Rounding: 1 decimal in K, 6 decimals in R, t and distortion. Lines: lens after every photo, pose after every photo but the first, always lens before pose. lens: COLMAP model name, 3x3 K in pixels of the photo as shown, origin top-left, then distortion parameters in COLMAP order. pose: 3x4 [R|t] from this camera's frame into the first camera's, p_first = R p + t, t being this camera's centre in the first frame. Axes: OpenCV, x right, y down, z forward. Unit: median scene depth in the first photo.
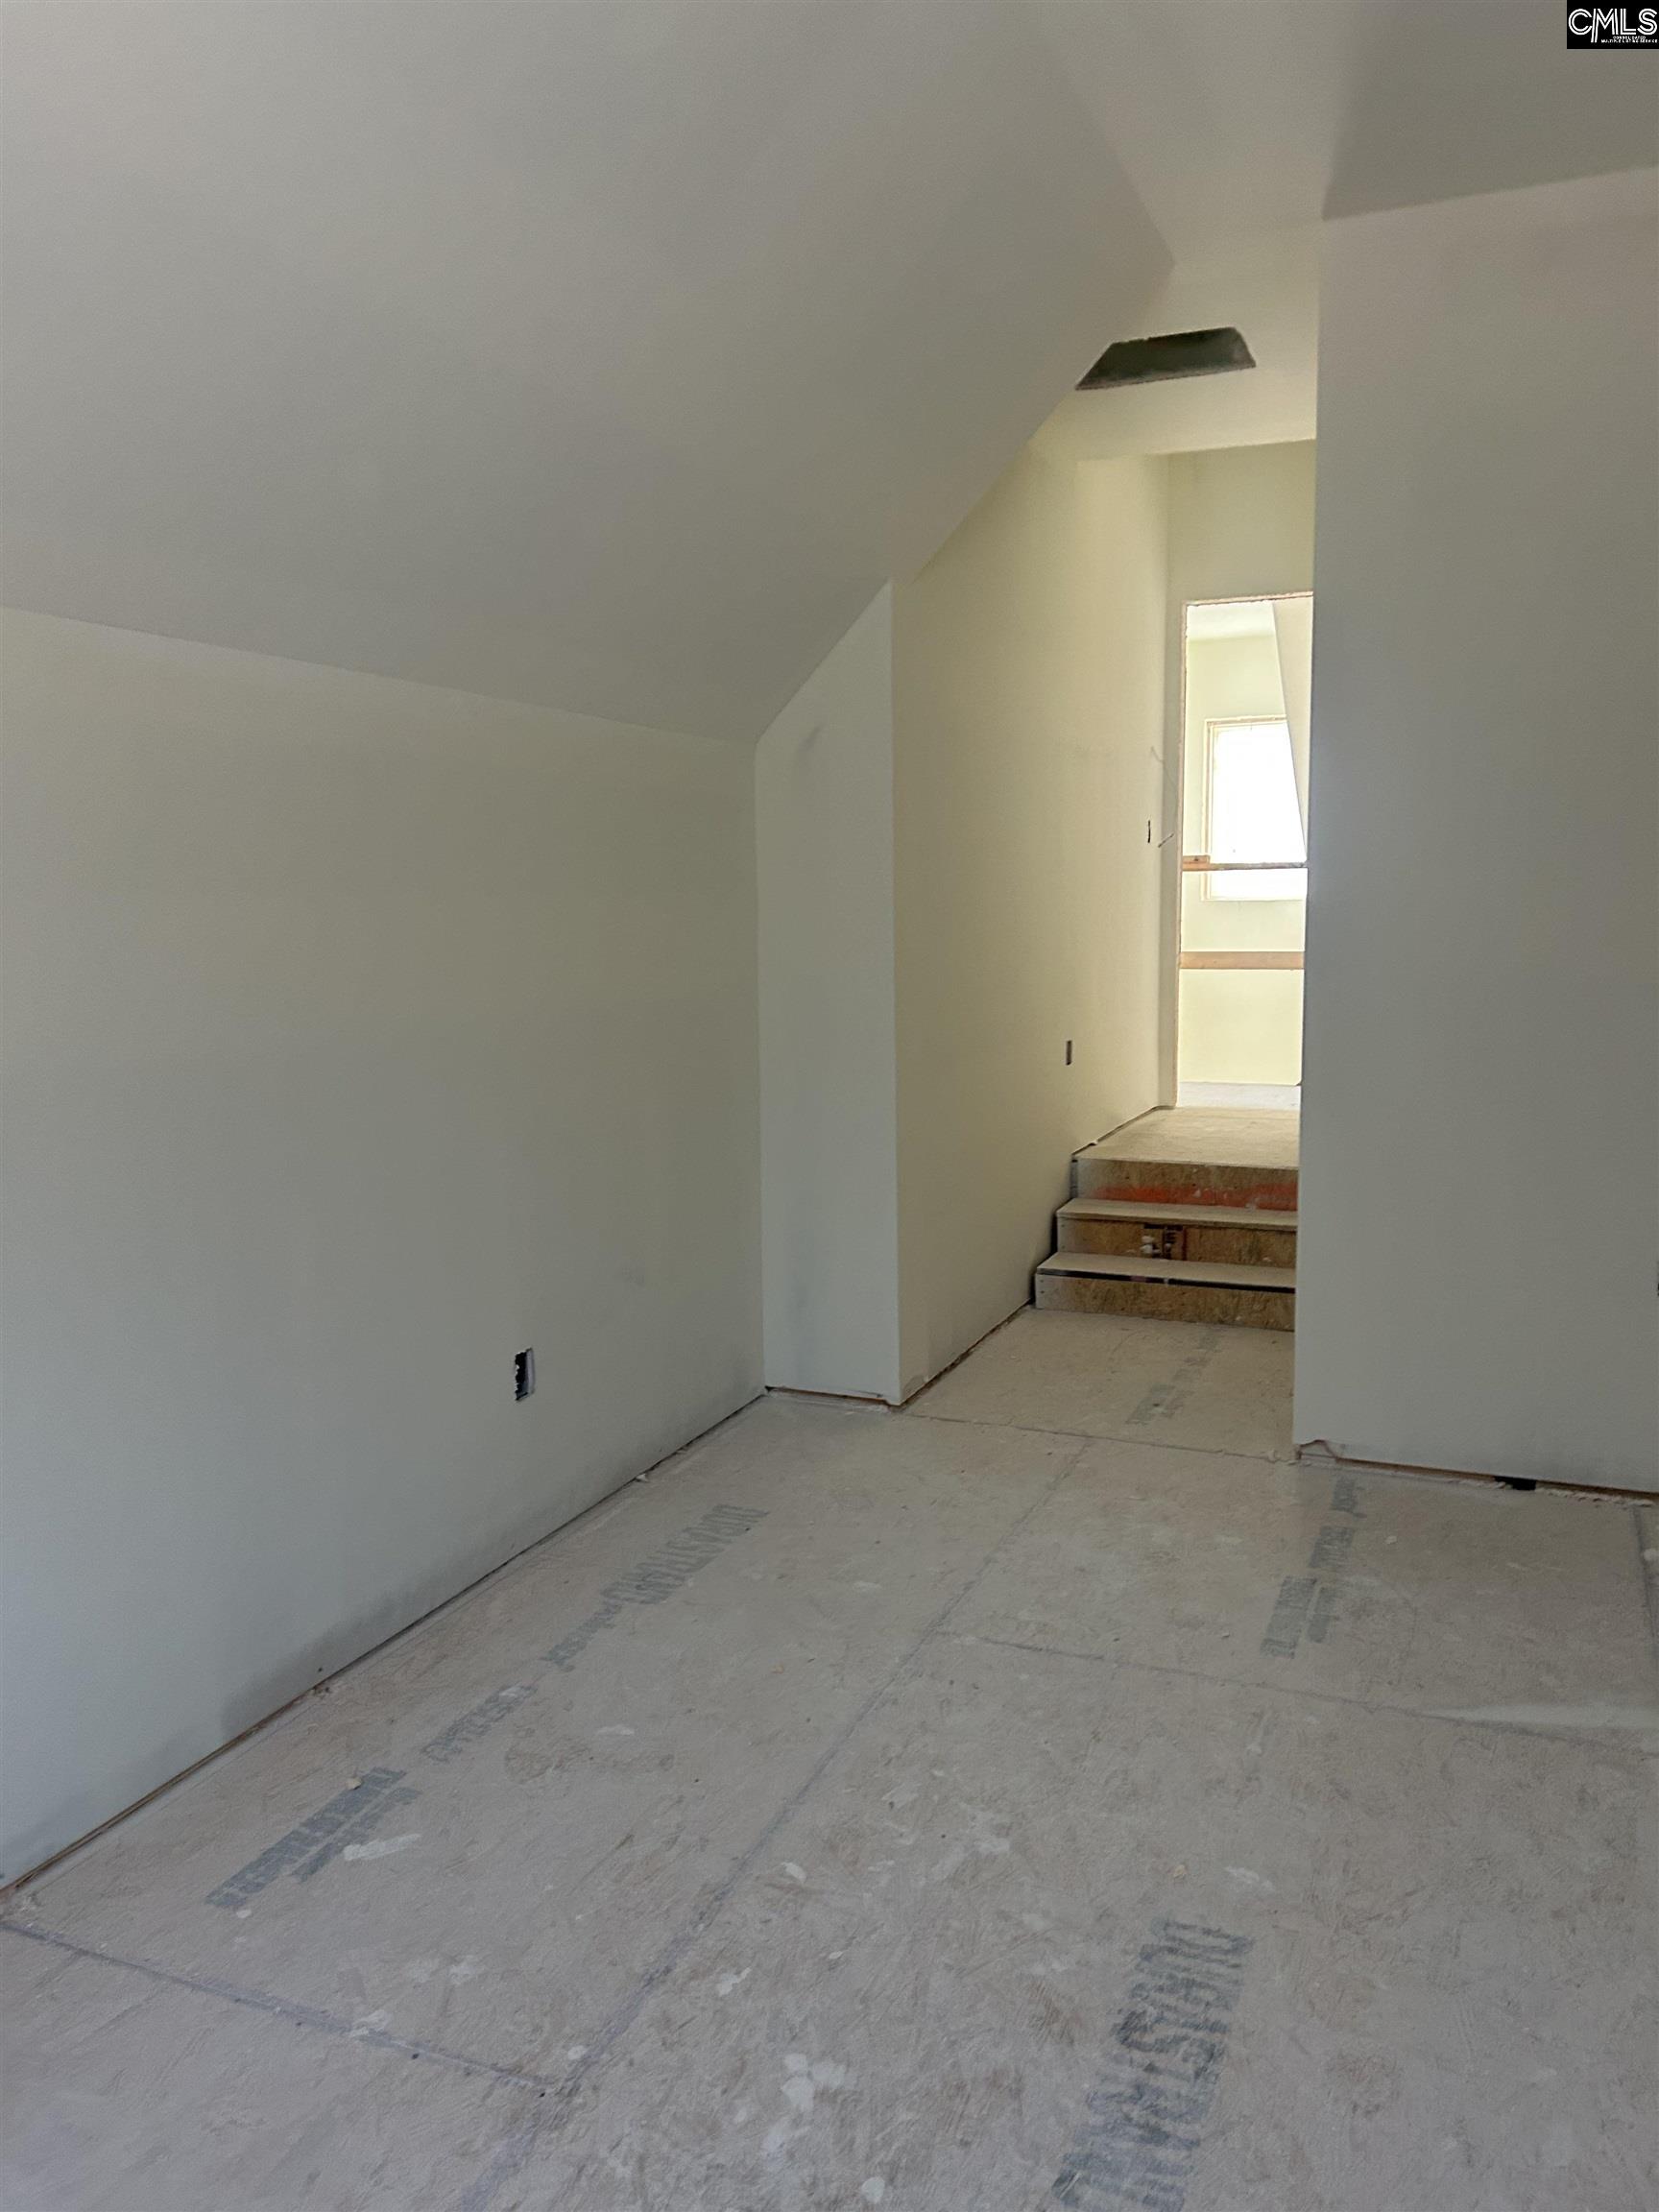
lens RADIAL K [[1653.9, 0, 829.7], [0, 1653.9, 1106.8], [0, 0, 1]] dist [0.047609, -0.051050]
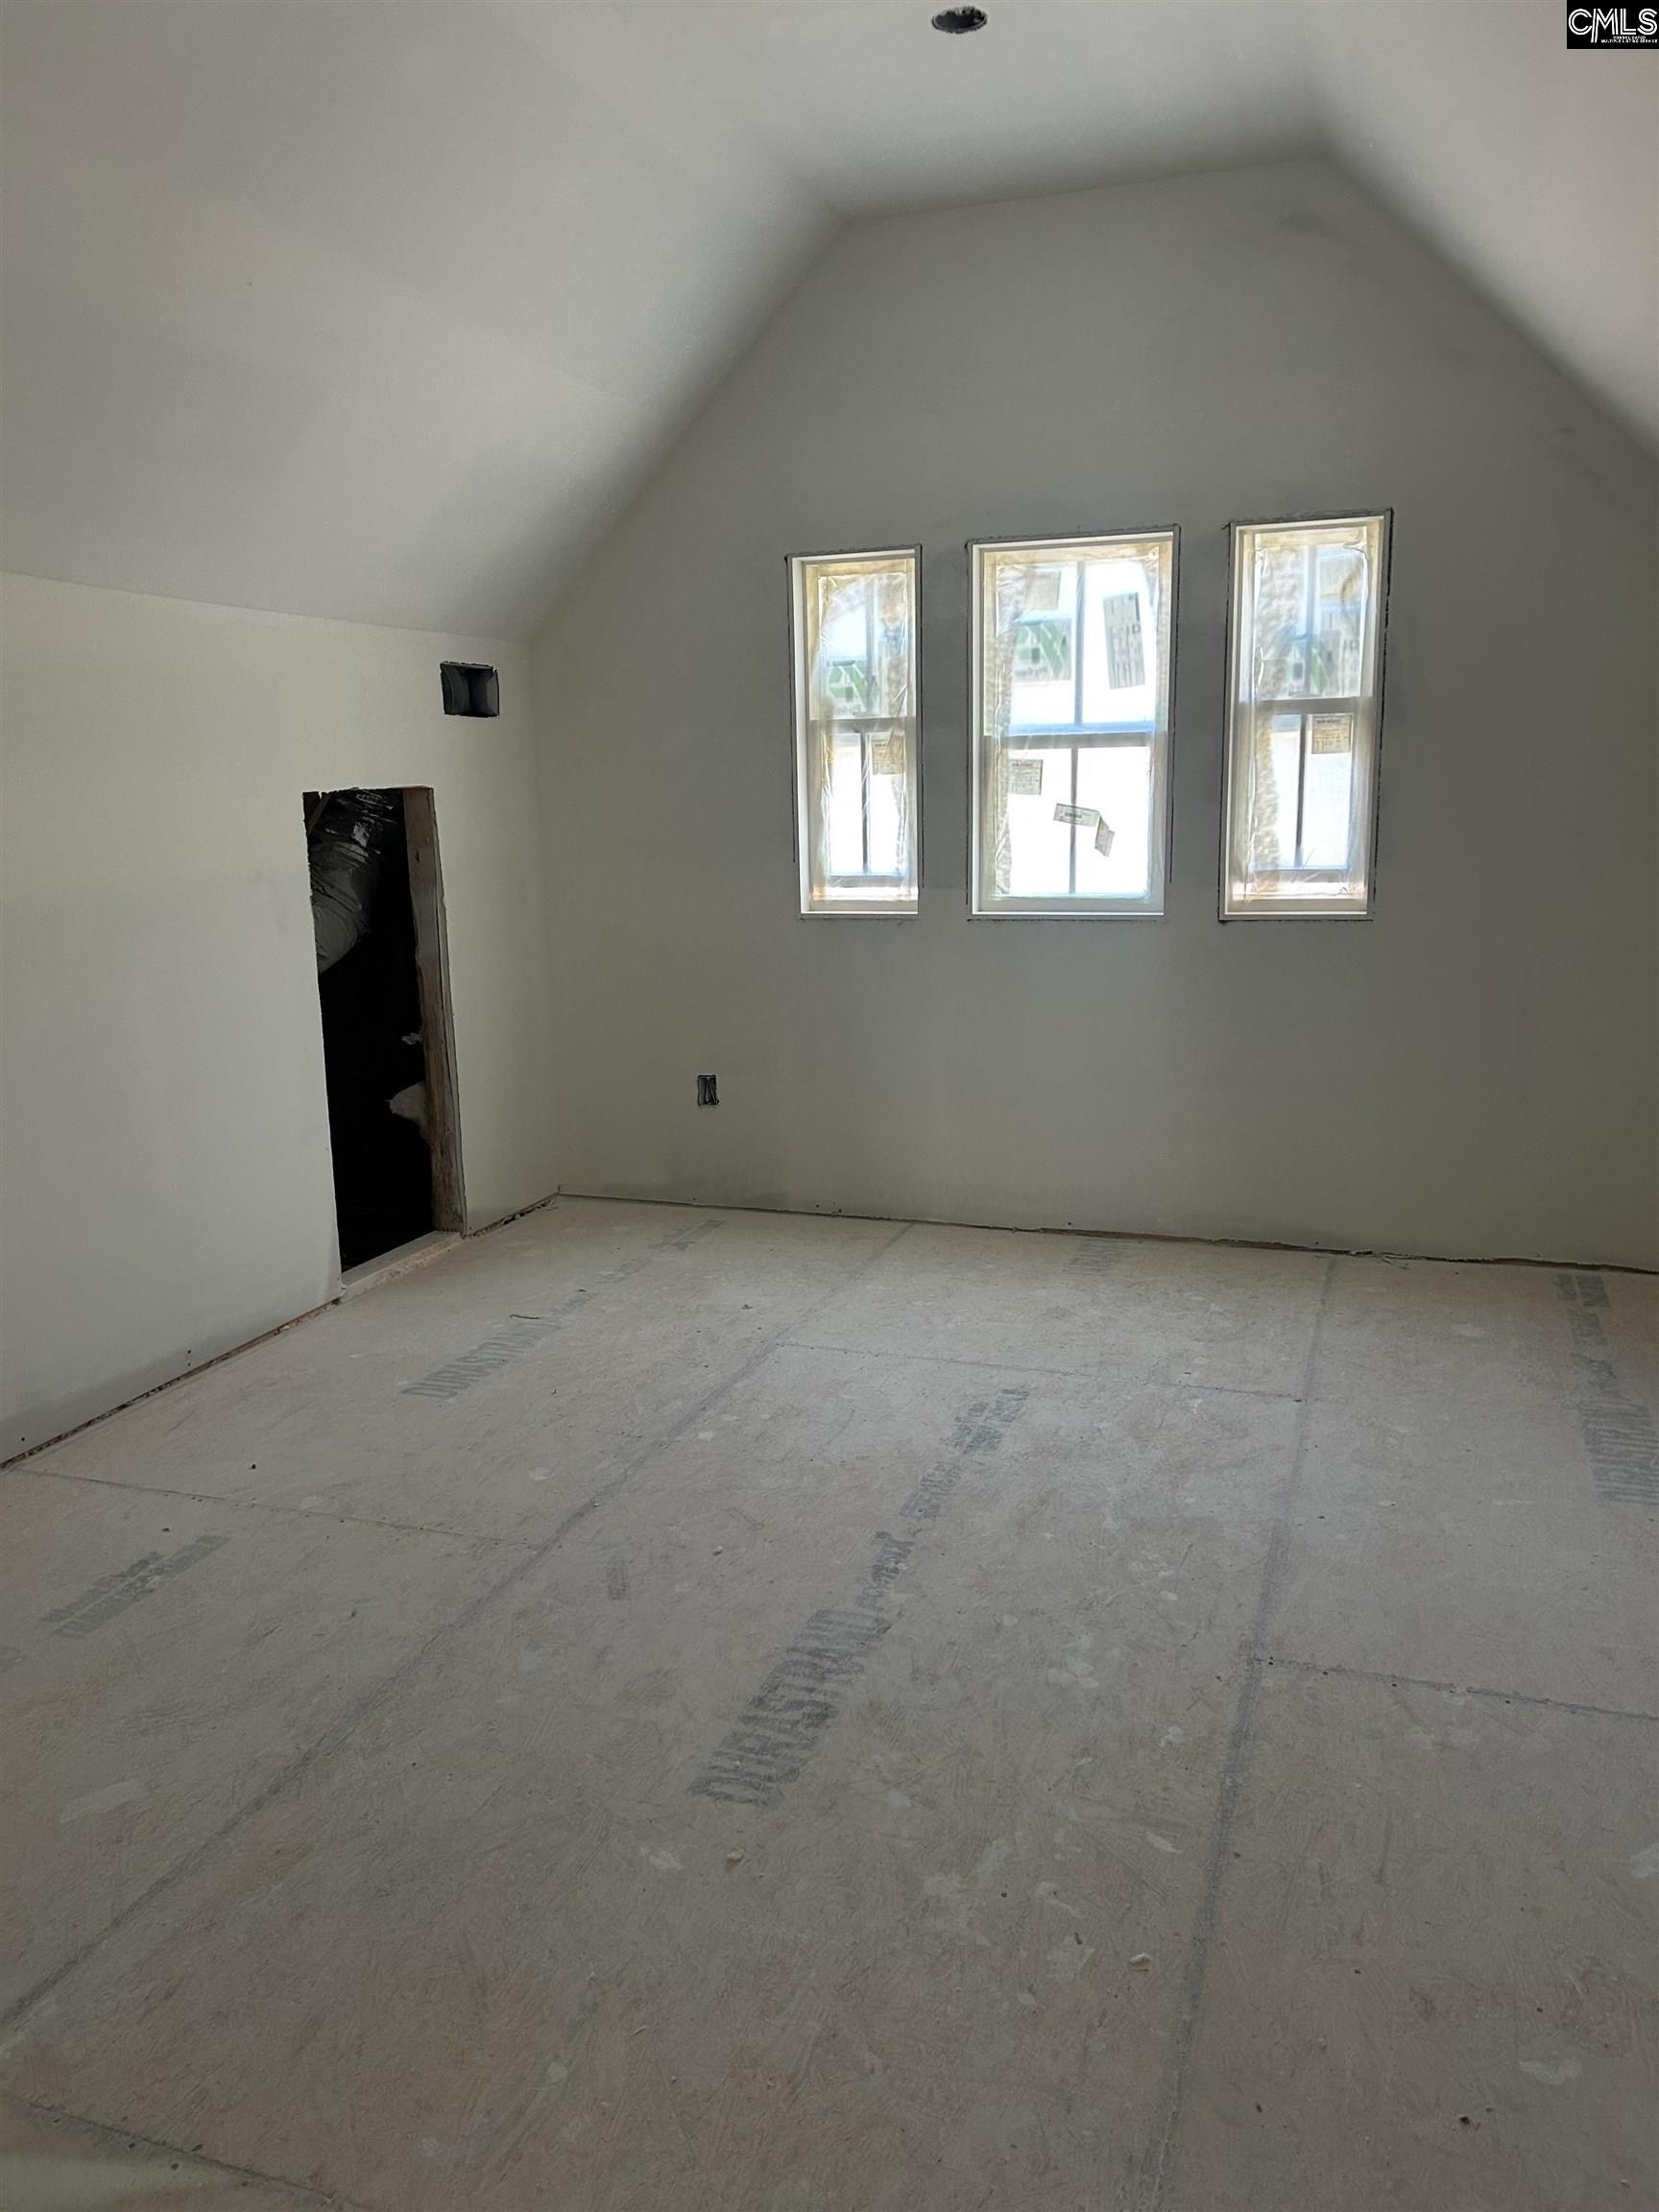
lens RADIAL K [[1653.9, 0, 829.9], [0, 1653.9, 1108.0], [0, 0, 1]] dist [0.047609, -0.051050]
pose [[-0.997410, 0.046373, -0.054988, 0.205876], [0.026656, 0.948306, 0.316237, -0.224706], [0.066810, 0.313952, -0.947085, 1.873263]]
